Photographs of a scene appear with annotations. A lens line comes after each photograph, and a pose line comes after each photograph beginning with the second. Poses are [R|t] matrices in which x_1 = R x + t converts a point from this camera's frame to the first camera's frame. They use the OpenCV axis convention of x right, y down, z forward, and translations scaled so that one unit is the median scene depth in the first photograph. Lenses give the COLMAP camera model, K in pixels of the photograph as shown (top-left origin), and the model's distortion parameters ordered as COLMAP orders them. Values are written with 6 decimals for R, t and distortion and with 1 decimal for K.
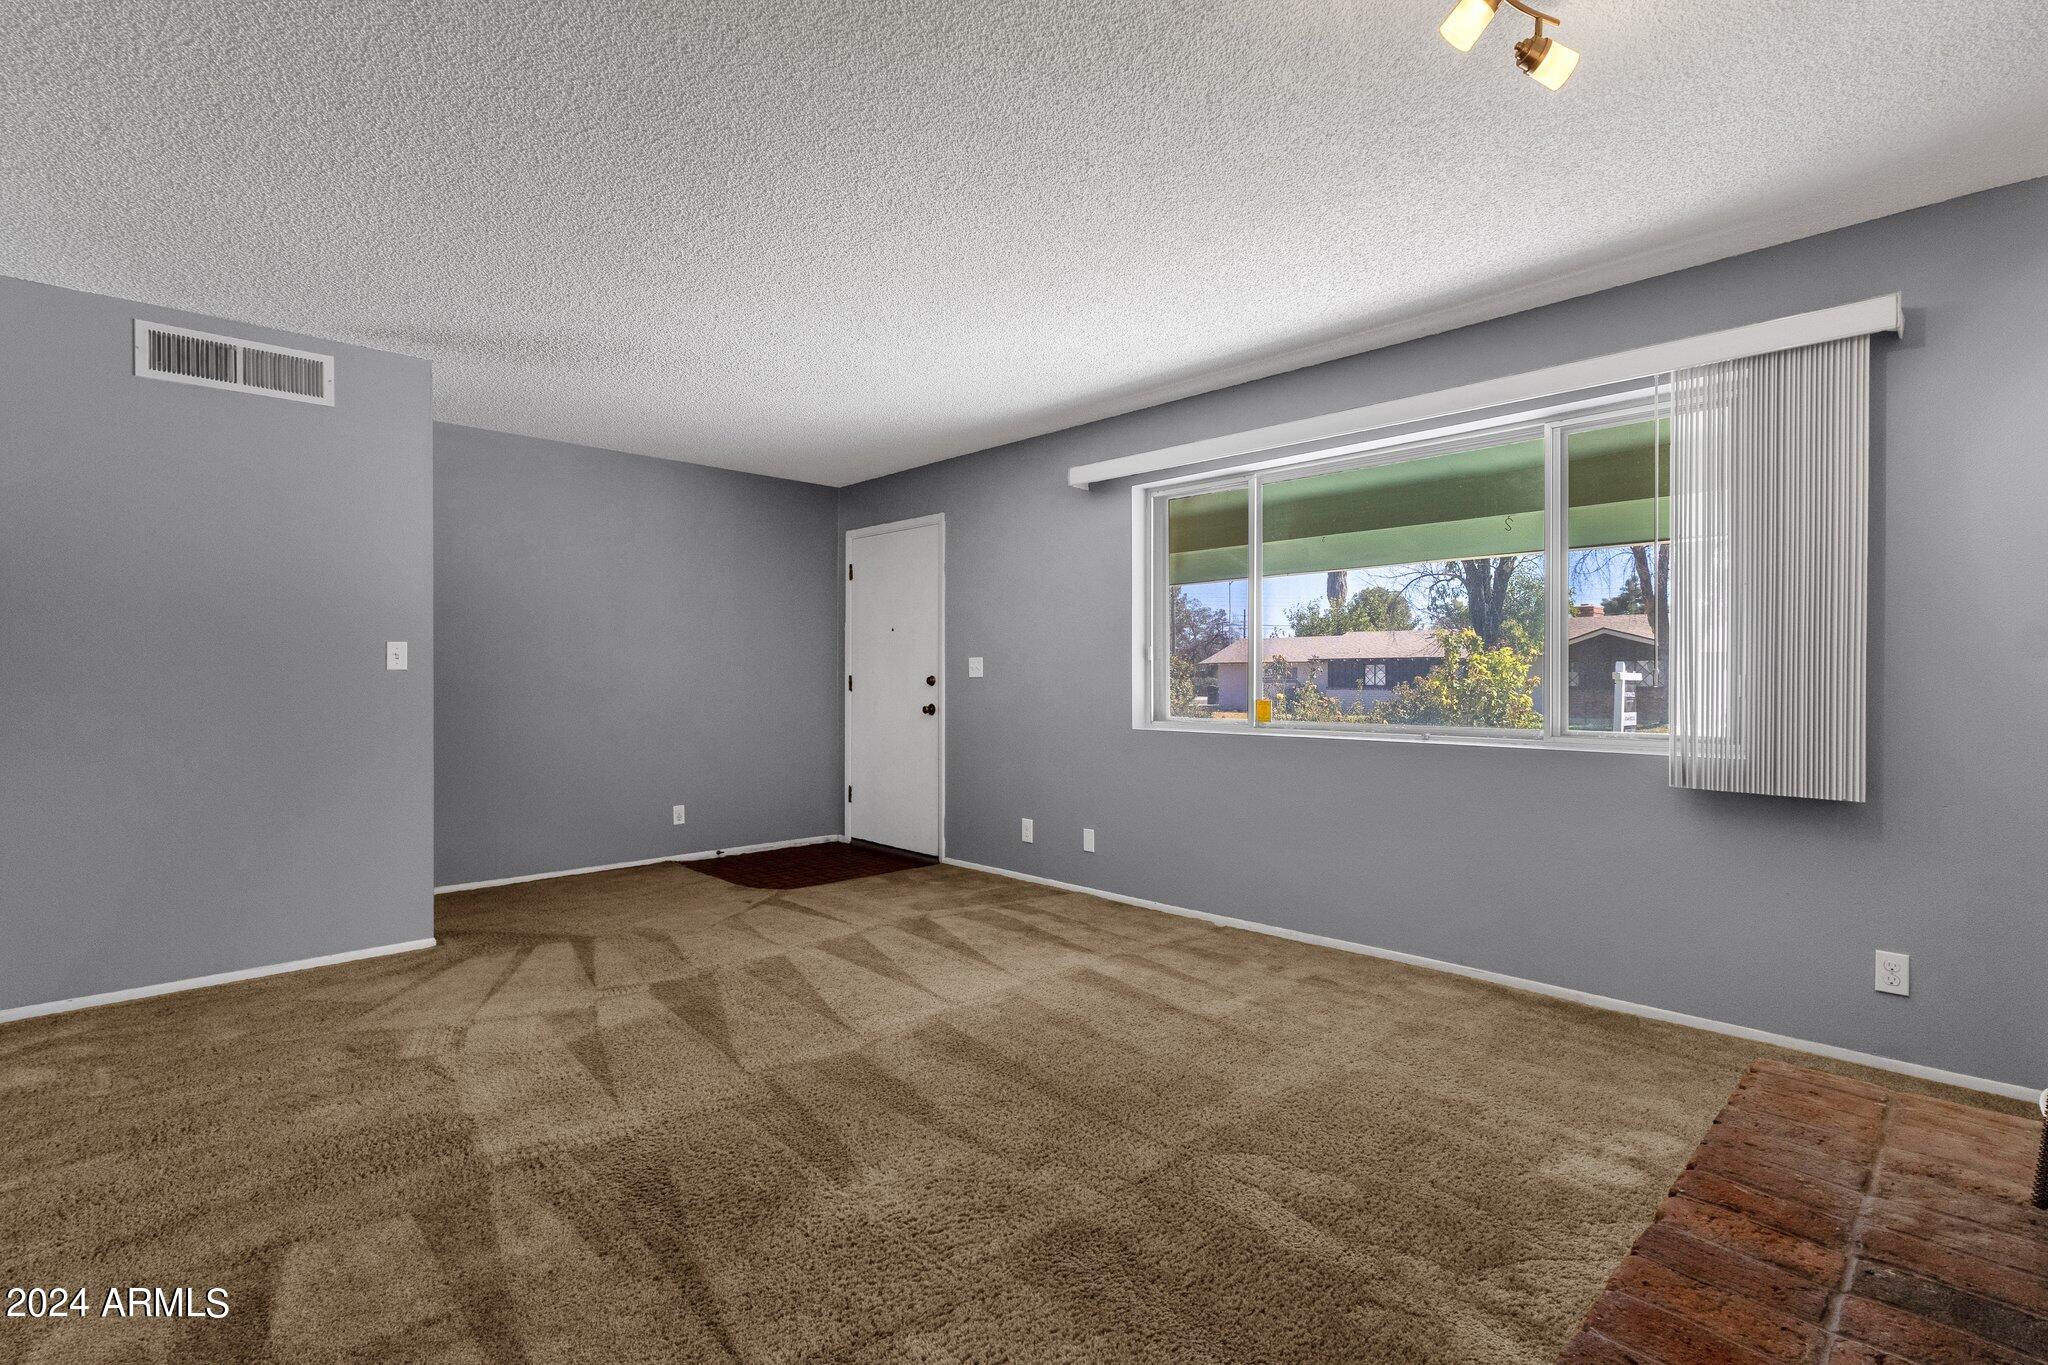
lens RADIAL K [[941.0, 0, 1024.0], [0, 941.0, 682.5], [0, 0, 1]] dist [0.000109, 0.000013]
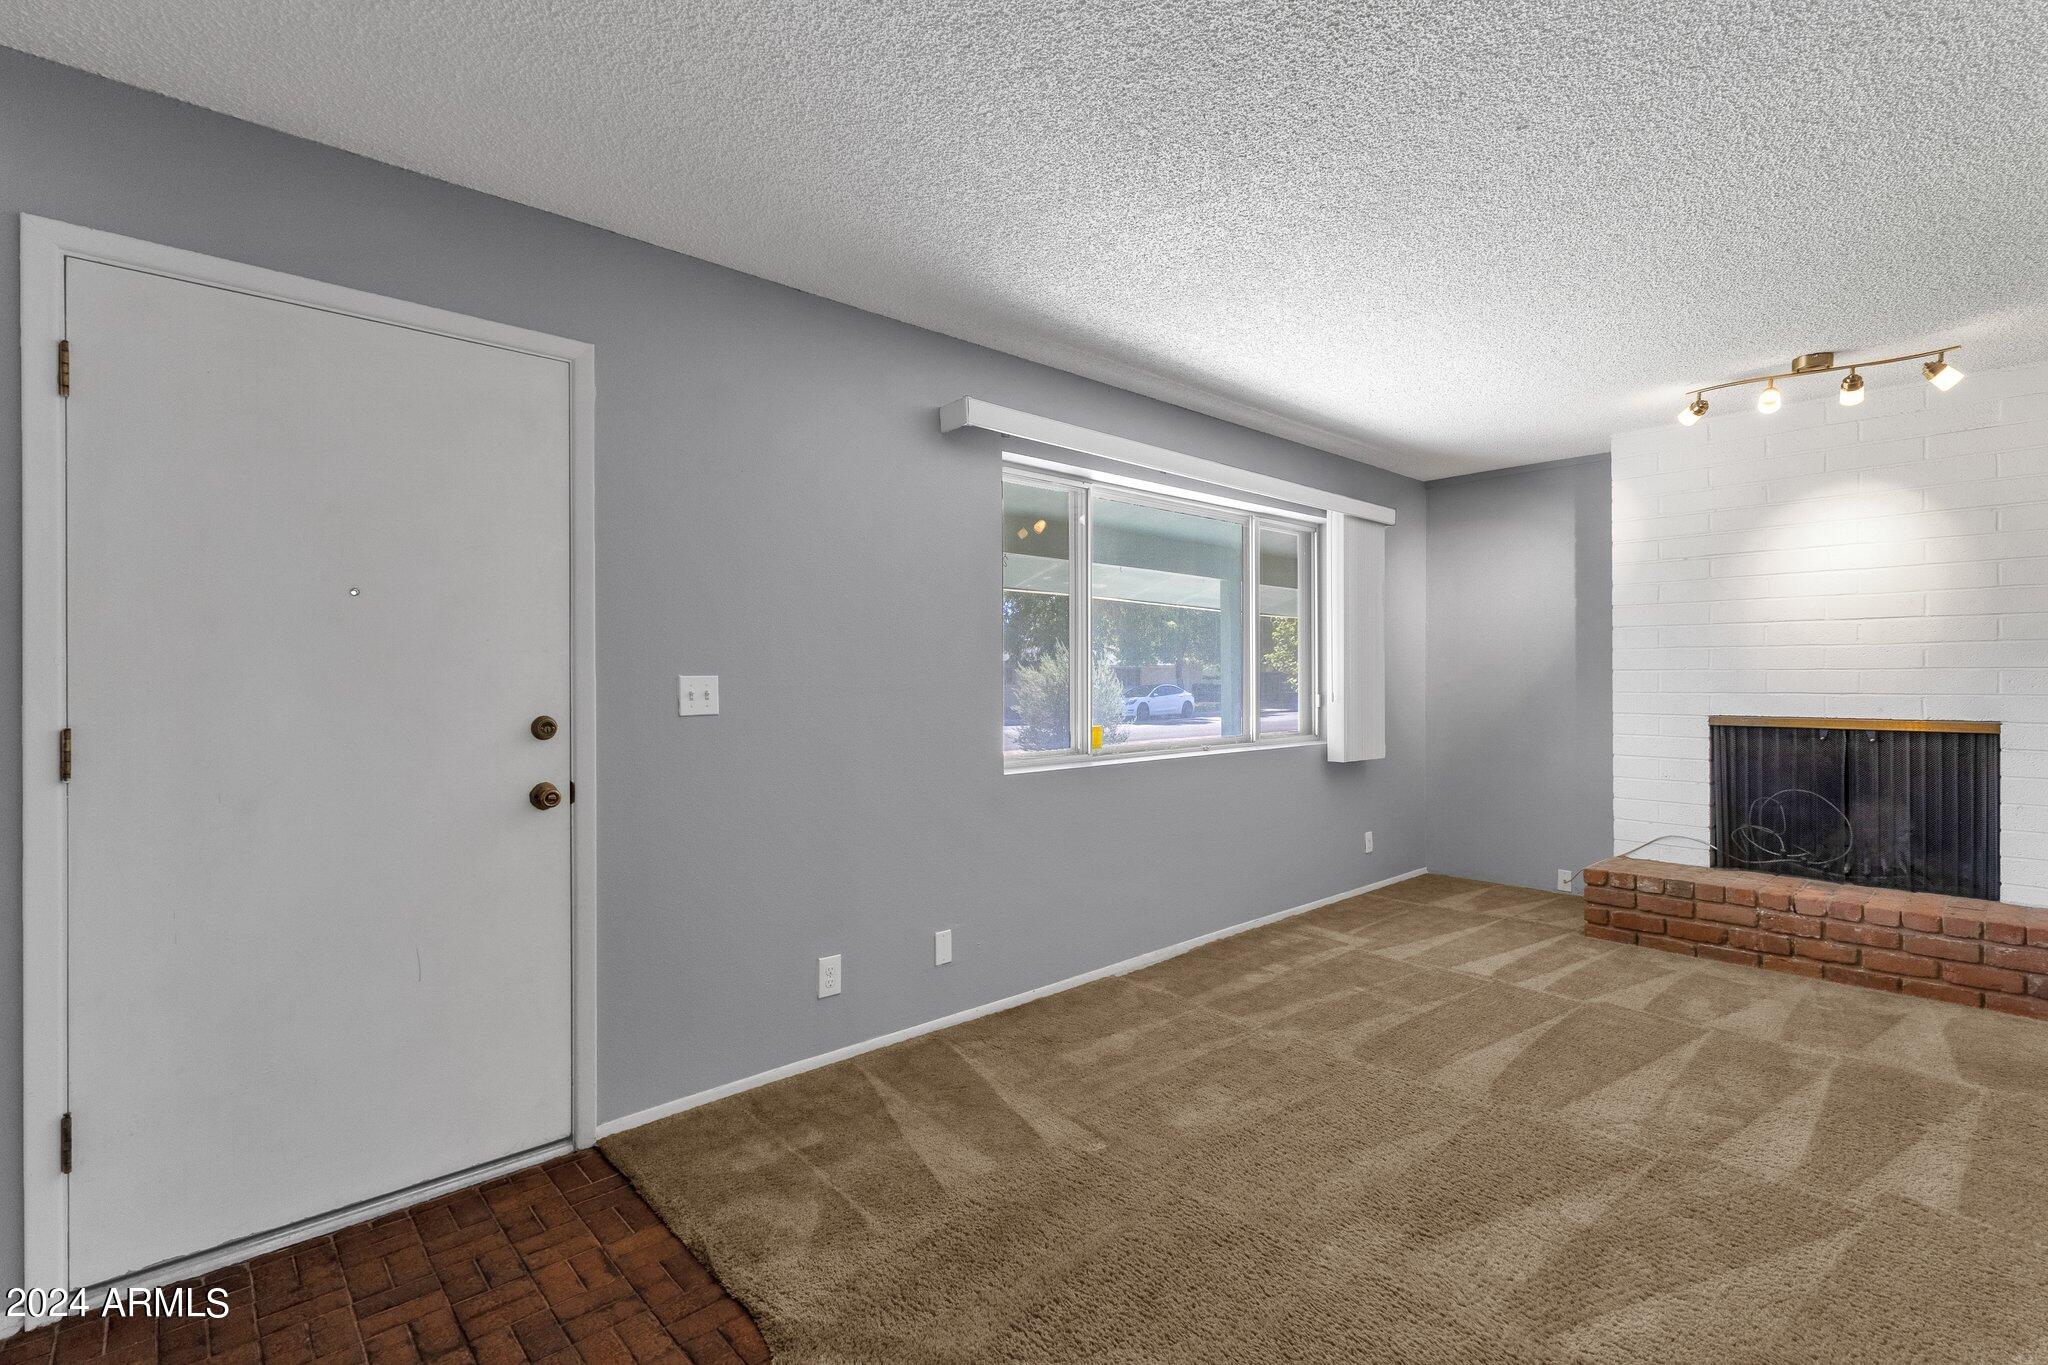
lens RADIAL K [[941.0, 0, 1024.0], [0, 941.0, 682.5], [0, 0, 1]] dist [0.000109, 0.000013]
pose [[0.027534, -0.002029, 0.999619, -0.571644], [0.010656, 0.999942, 0.001736, -0.022831], [-0.999564, 0.010604, 0.027554, 0.862931]]
